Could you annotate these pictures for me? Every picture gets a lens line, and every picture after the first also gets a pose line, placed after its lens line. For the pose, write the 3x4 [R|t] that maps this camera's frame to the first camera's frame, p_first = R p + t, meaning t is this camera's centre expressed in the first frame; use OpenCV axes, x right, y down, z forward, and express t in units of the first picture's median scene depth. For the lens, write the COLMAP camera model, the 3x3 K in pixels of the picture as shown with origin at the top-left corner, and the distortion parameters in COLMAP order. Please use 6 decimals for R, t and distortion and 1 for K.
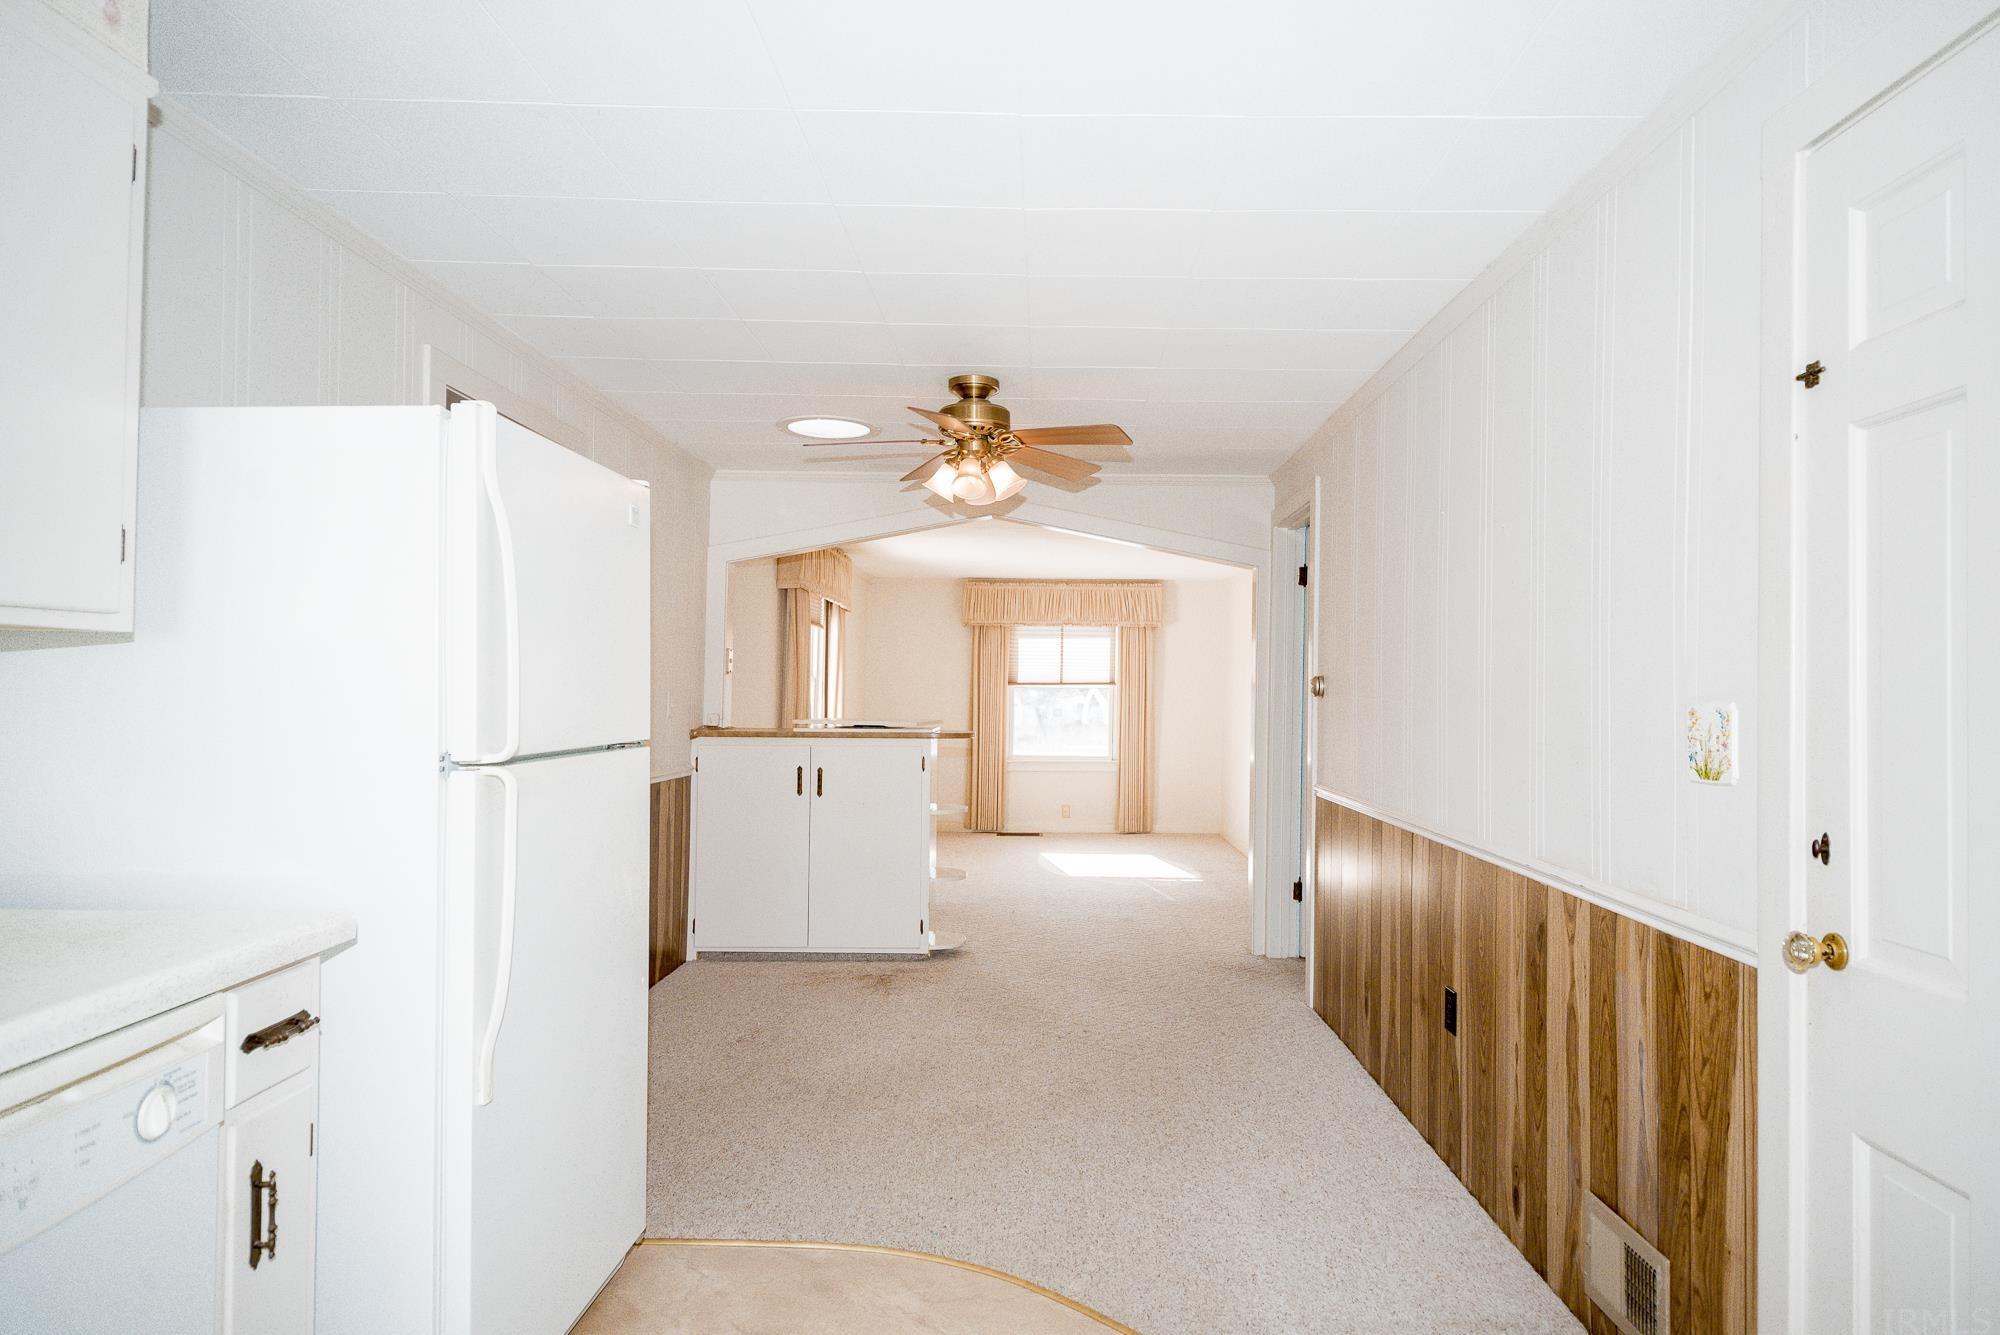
lens RADIAL K [[1210.4, 0, 1052.5], [0, 1210.4, 660.1], [0, 0, 1]] dist [0.028675, -0.015661]
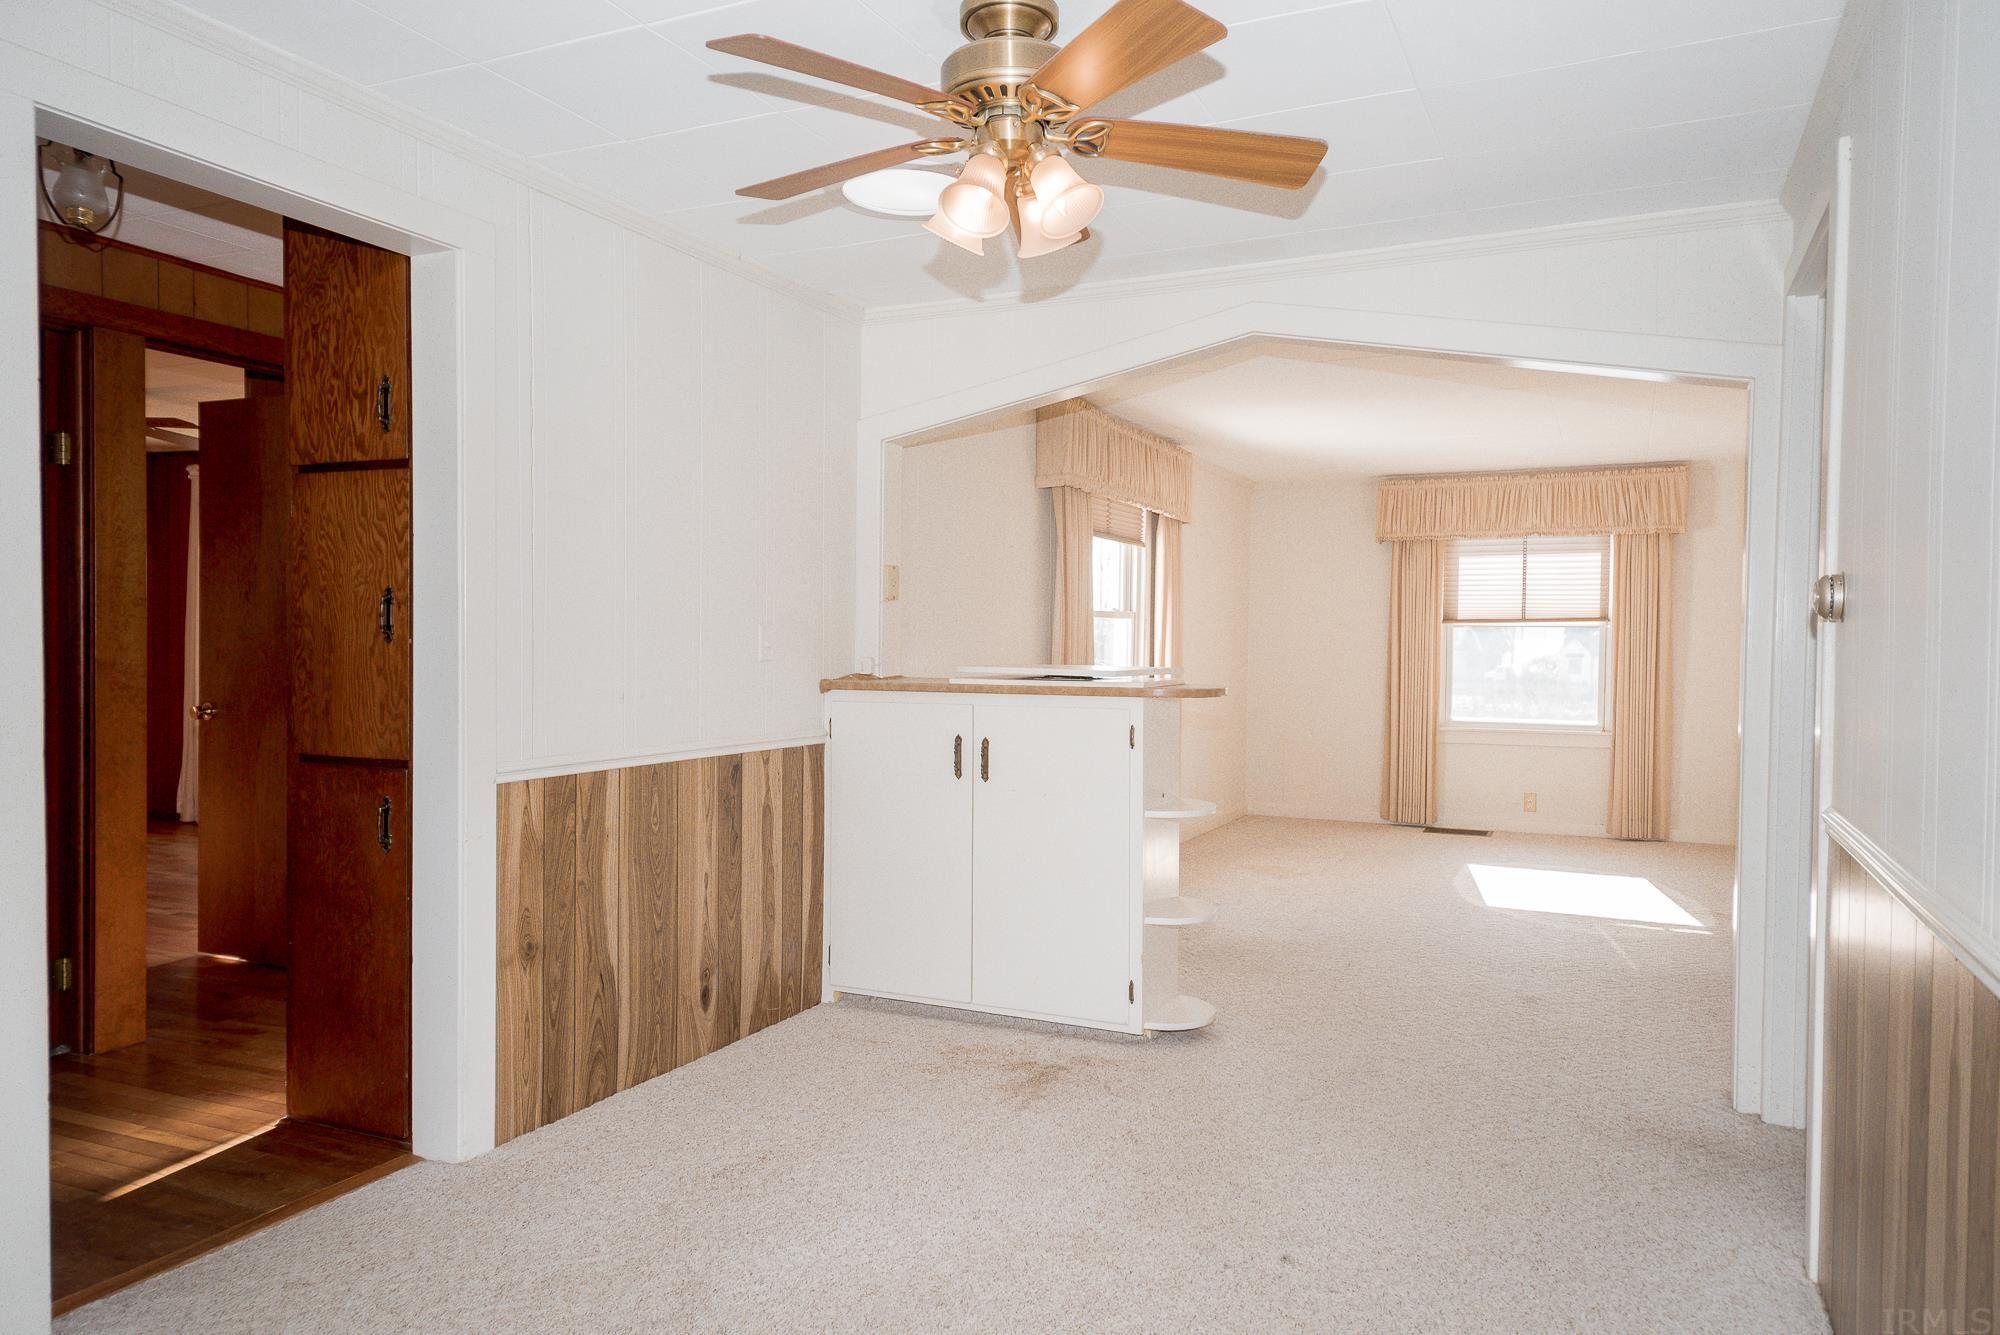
lens RADIAL K [[1290.6, 0, 1038.0], [0, 1290.6, 661.0], [0, 0, 1]] dist [0.033425, -0.010648]
pose [[0.902991, 0.004109, -0.429640, 0.139348], [0.013596, 0.999180, 0.038131, 0.019651], [0.429445, -0.040273, 0.902195, 0.373133]]
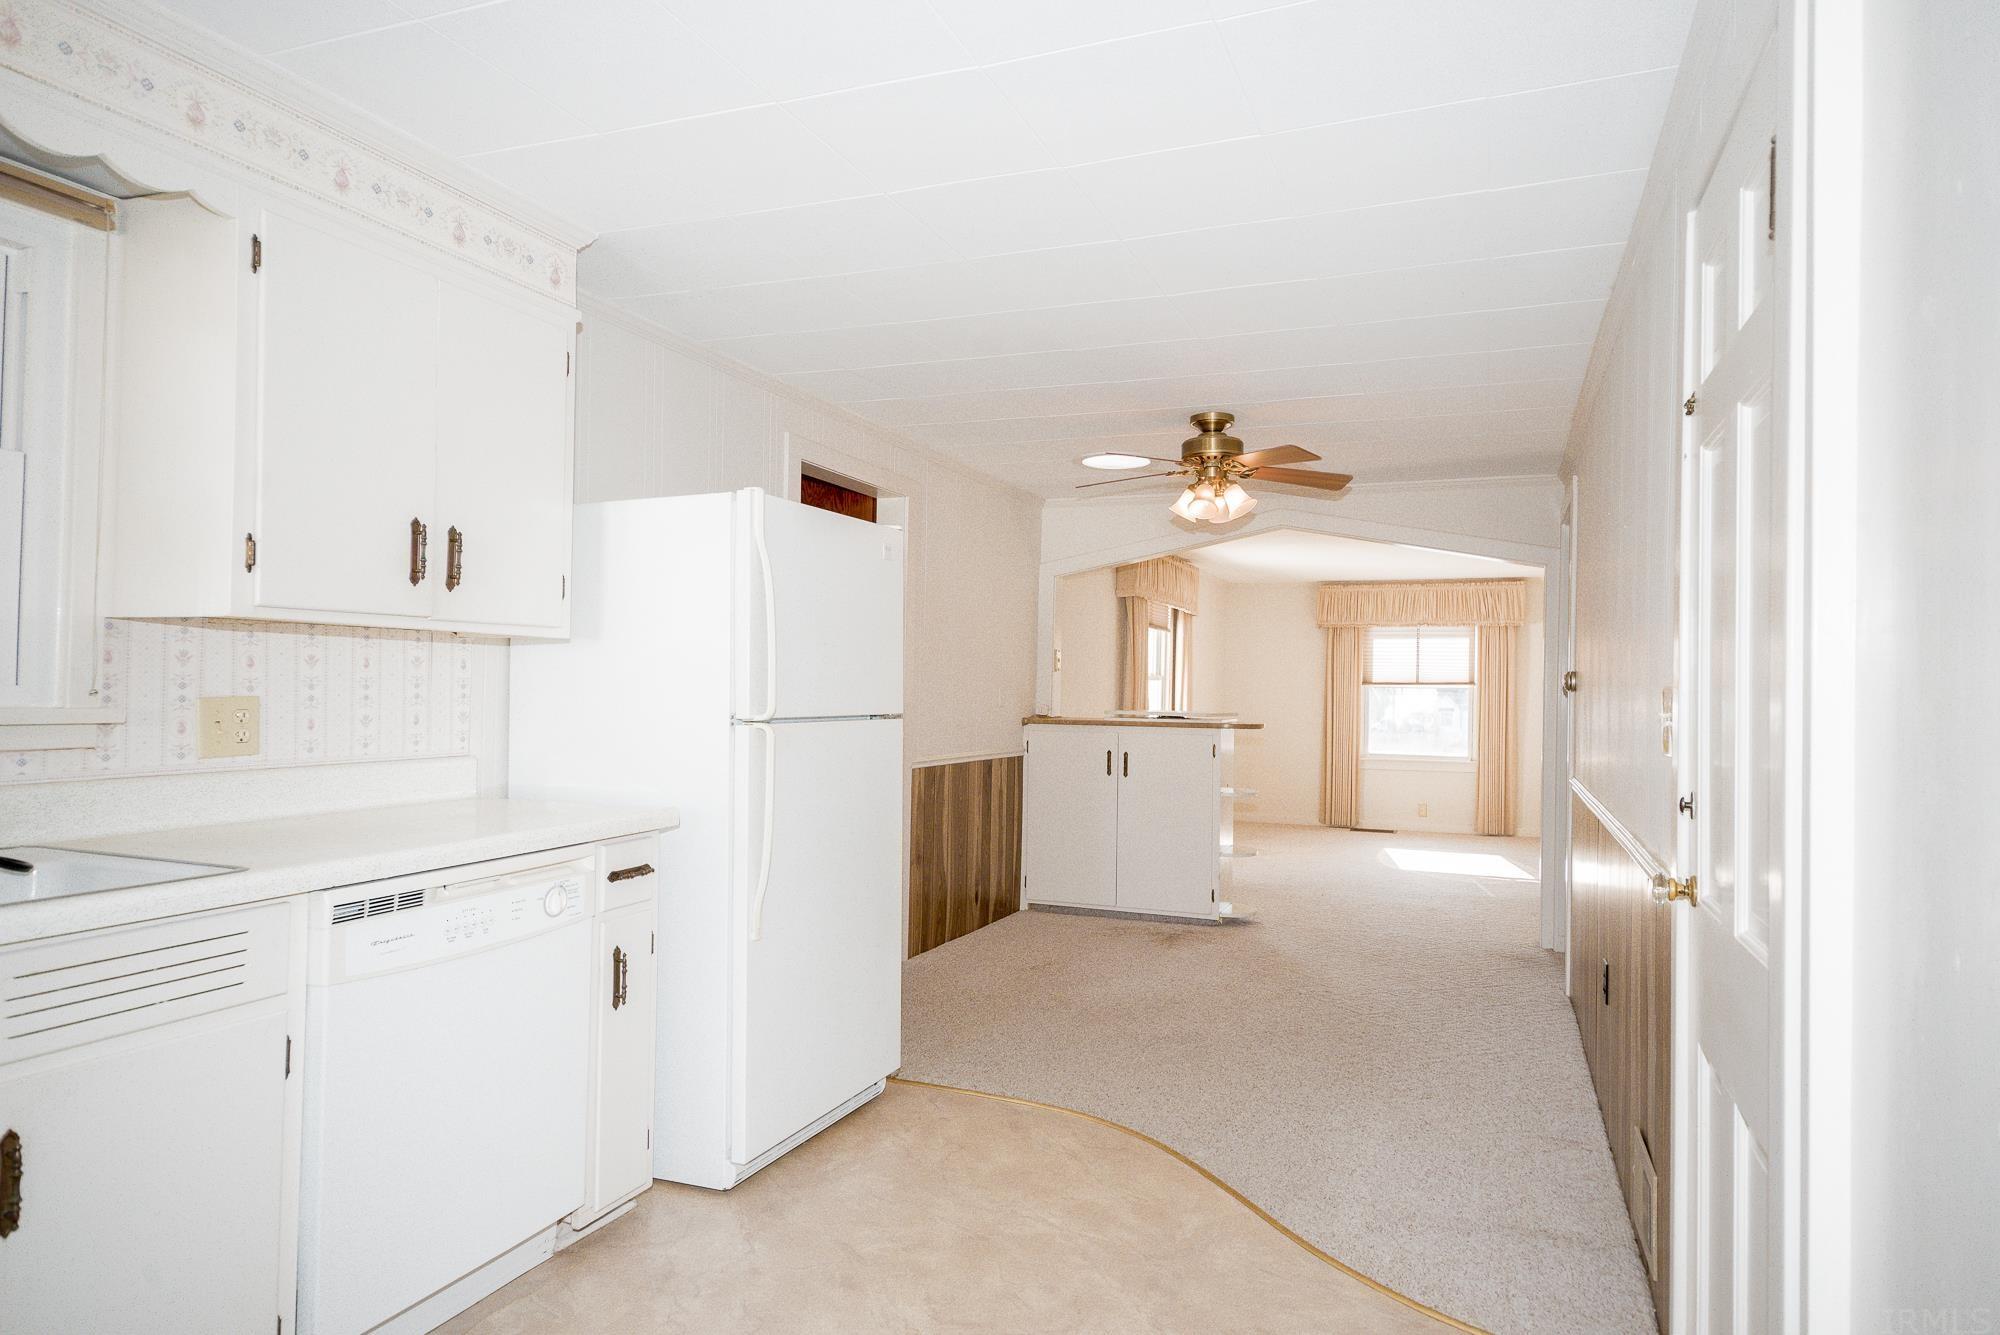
lens RADIAL K [[1210.4, 0, 1034.4], [0, 1210.4, 661.6], [0, 0, 1]] dist [0.028675, -0.015661]
pose [[0.929398, -0.003375, -0.369063, 0.154102], [0.002675, 0.999994, -0.002410, 0.005098], [0.369069, 0.001253, 0.929401, -0.107686]]
